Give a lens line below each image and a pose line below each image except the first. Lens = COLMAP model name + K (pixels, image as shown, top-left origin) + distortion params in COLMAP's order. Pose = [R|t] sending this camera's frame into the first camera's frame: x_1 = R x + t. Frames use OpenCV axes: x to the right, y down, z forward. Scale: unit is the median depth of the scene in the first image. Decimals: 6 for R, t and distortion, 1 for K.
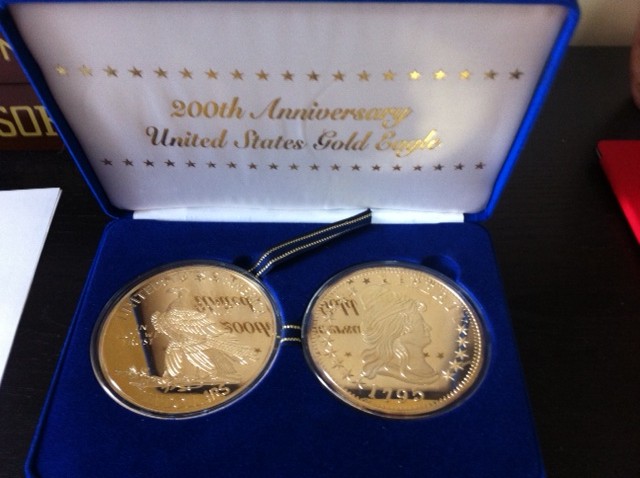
lens RADIAL K [[629.0, 0, 320.0], [0, 629.0, 239.0], [0, 0, 1]] dist [0.101351, -0.489043]
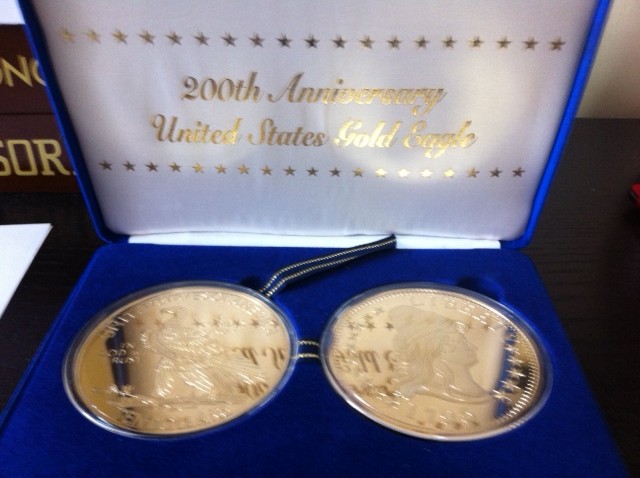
lens RADIAL K [[629.0, 0, 320.0], [0, 629.0, 239.0], [0, 0, 1]] dist [0.101351, -0.489043]
pose [[0.999941, 0.010099, 0.004043, -0.034405], [-0.008697, 0.965433, -0.260508, 0.221792], [-0.006534, 0.260457, 0.965463, 0.158991]]
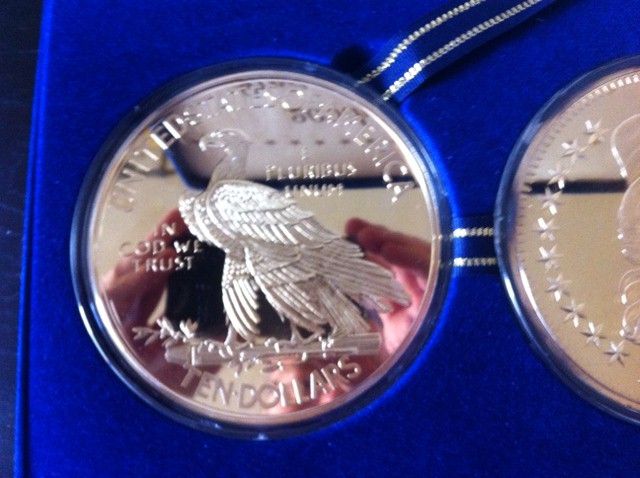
lens RADIAL K [[629.0, 0, 320.0], [0, 629.0, 239.0], [0, 0, 1]] dist [0.101351, -0.489043]
pose [[0.998945, -0.025615, -0.038127, -0.143757], [0.042966, 0.814583, 0.578453, -0.136553], [0.016241, -0.579481, 0.814824, 0.601831]]
